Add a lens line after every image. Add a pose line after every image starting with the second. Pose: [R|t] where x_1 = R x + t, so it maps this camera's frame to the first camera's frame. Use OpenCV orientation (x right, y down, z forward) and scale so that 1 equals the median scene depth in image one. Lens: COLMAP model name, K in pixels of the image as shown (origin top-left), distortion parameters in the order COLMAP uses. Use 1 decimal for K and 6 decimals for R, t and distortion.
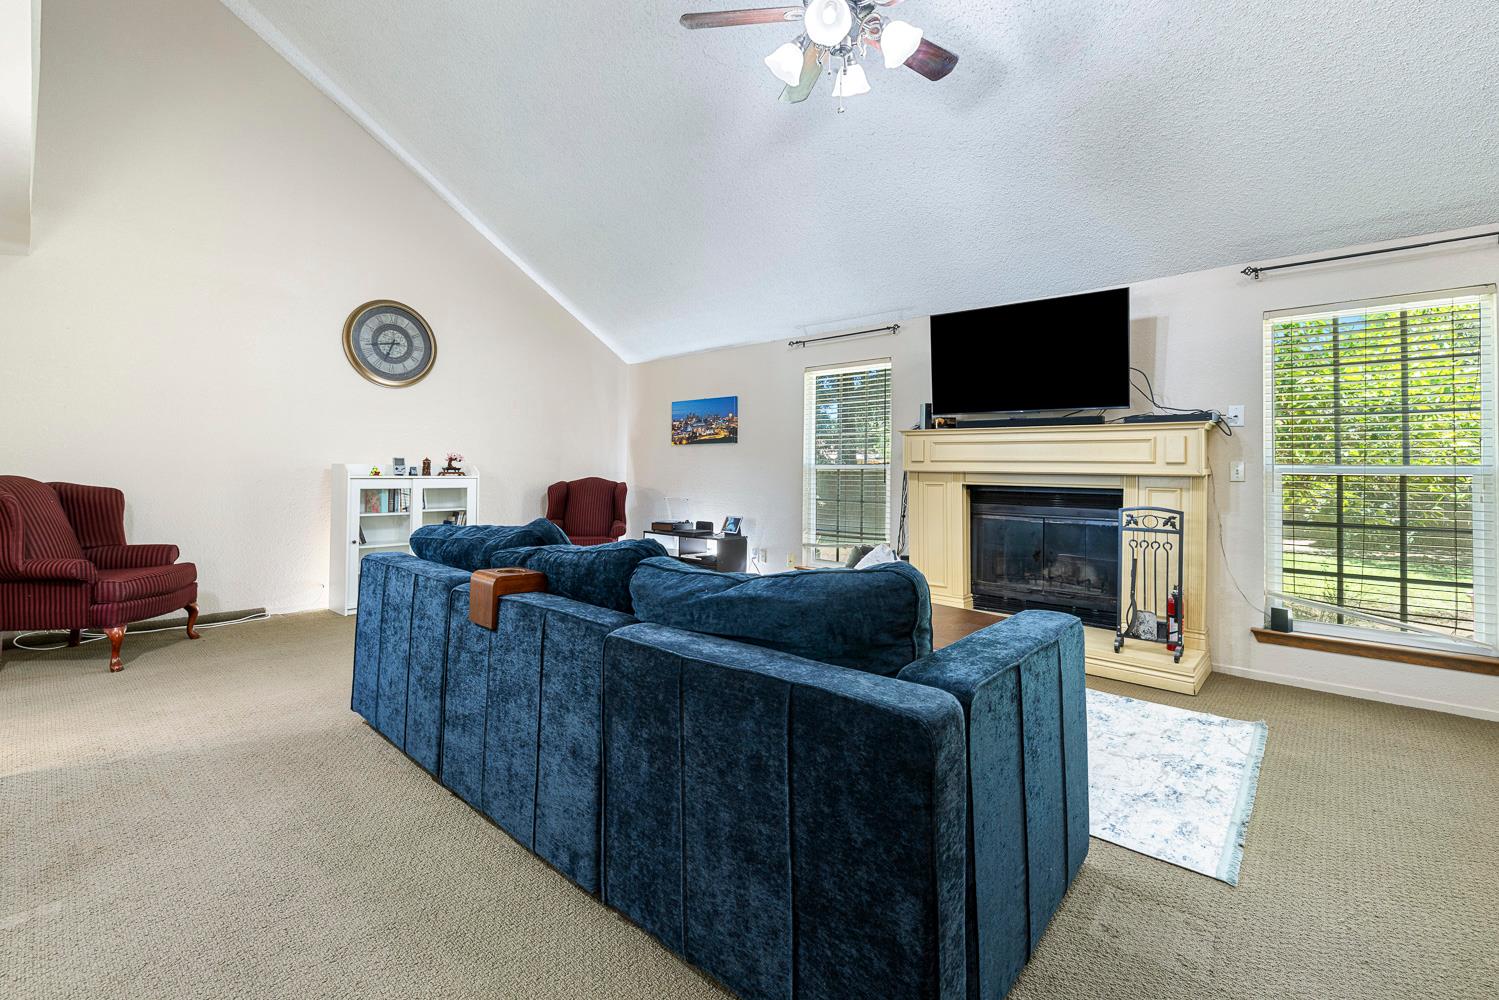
lens RADIAL K [[641.7, 0, 751.2], [0, 641.7, 466.2], [0, 0, 1]] dist [0.001092, 0.000227]
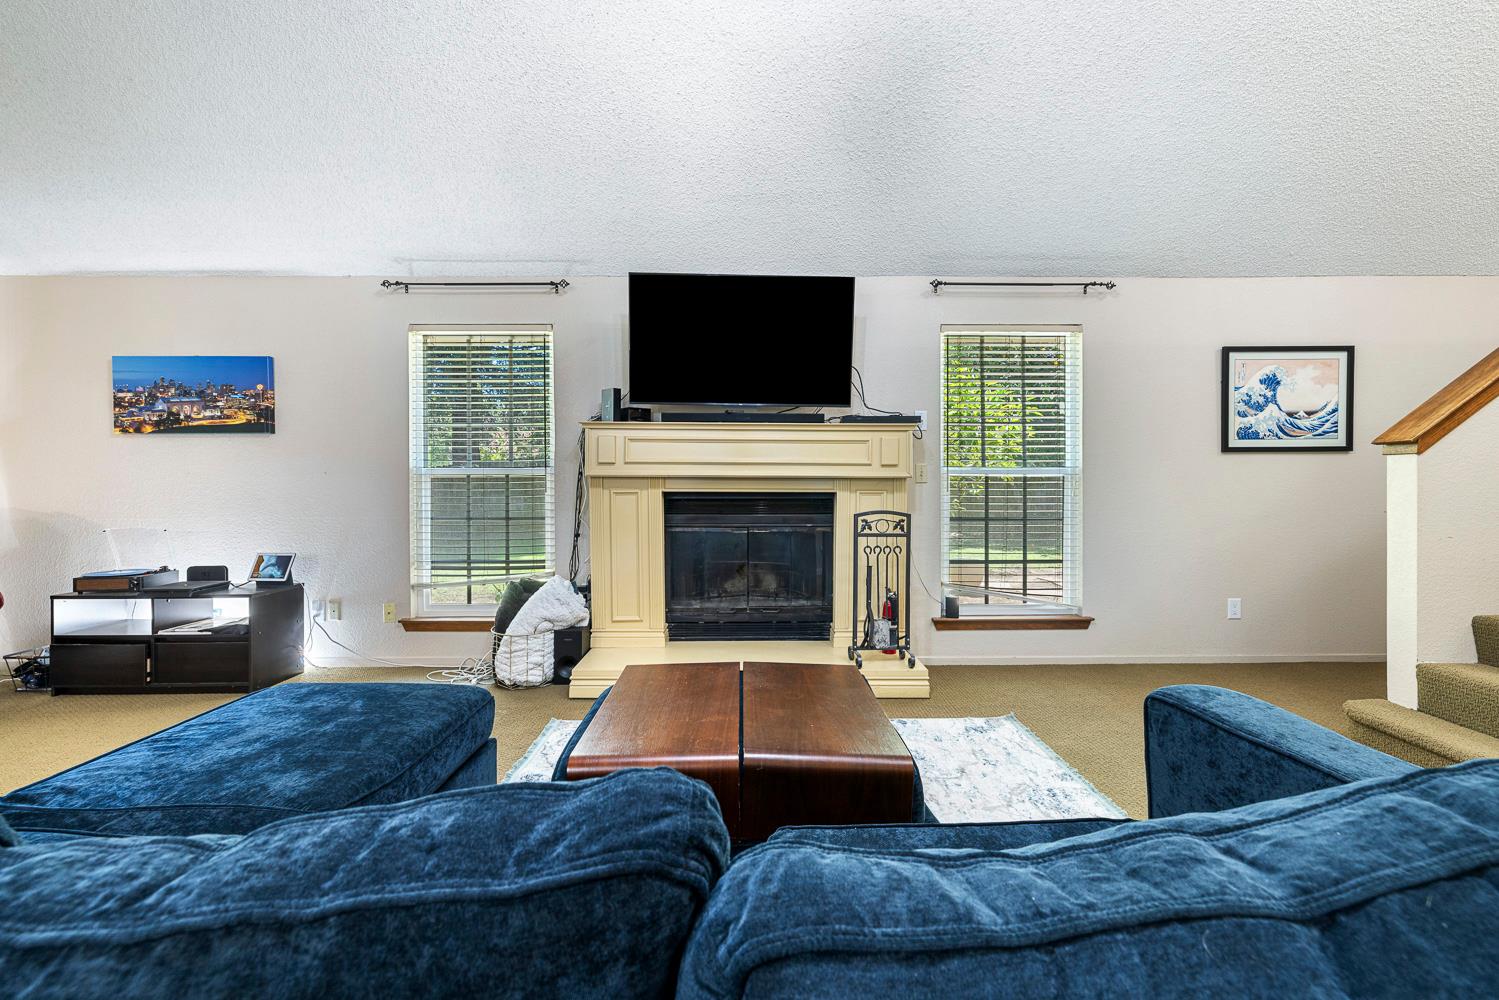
lens RADIAL K [[641.7, 0, 755.6], [0, 641.7, 487.3], [0, 0, 1]] dist [0.001092, 0.000227]
pose [[0.745872, -0.021331, 0.665748, -0.116346], [0.004669, 0.999630, 0.026798, 0.001625], [-0.666073, -0.016880, 0.745696, 0.305983]]
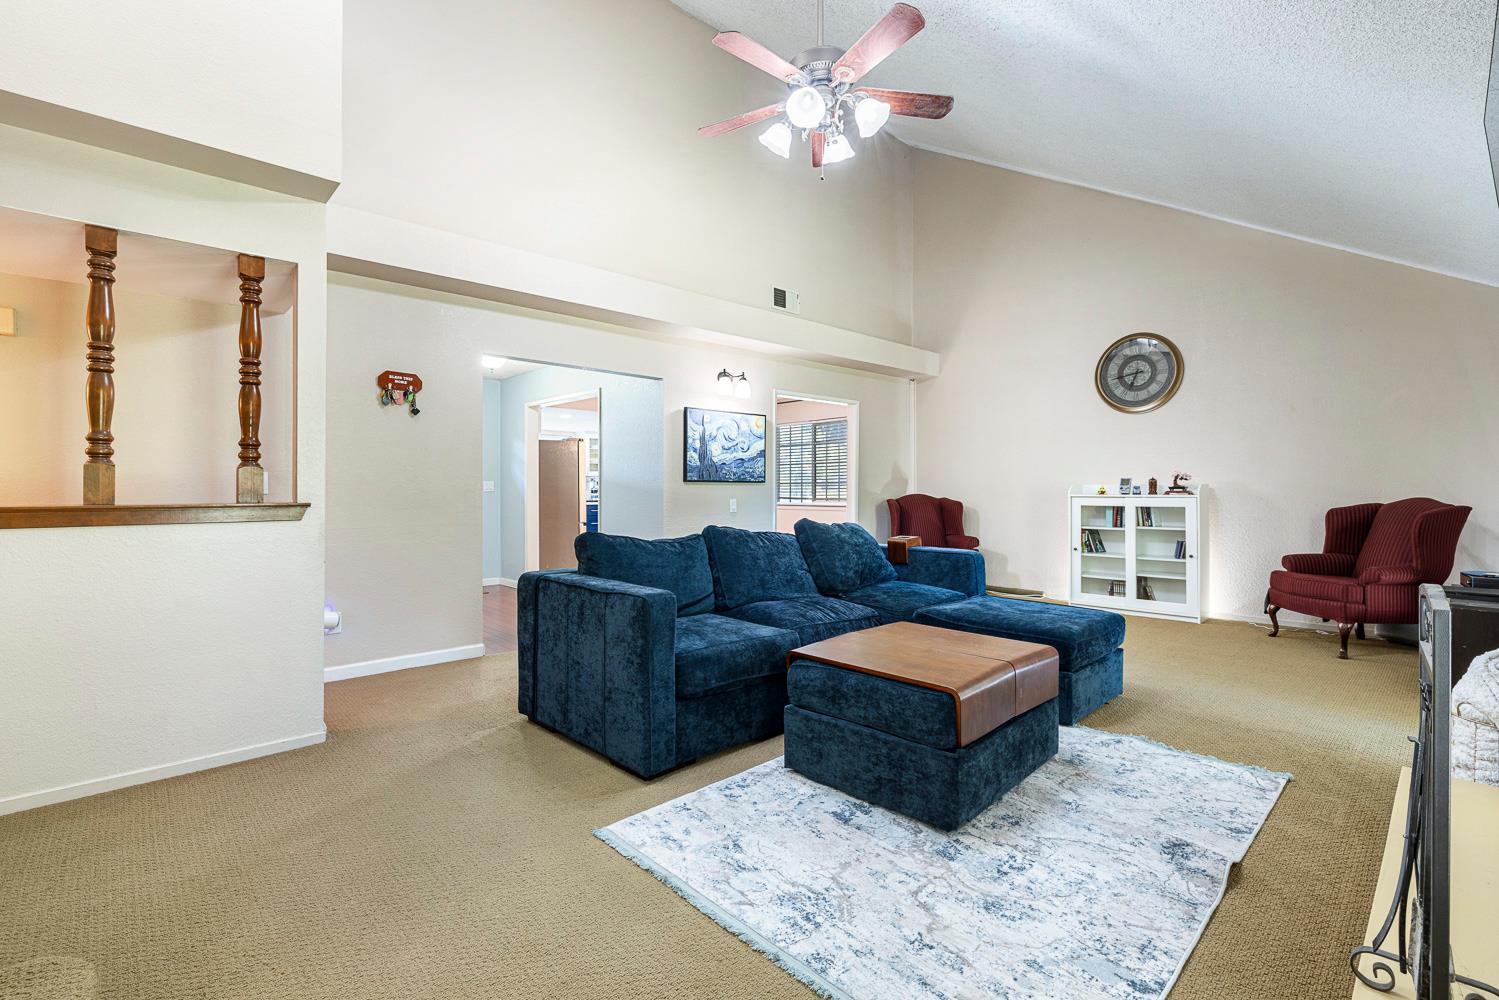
lens RADIAL K [[684.2, 0, 756.7], [0, 684.2, 488.0], [0, 0, 1]] dist [-0.002374, 0.000356]
pose [[-0.087813, -0.011473, -0.996071, 0.887921], [0.008686, 0.999887, -0.012283, 0.016608], [0.996099, -0.009731, -0.087704, 0.634046]]
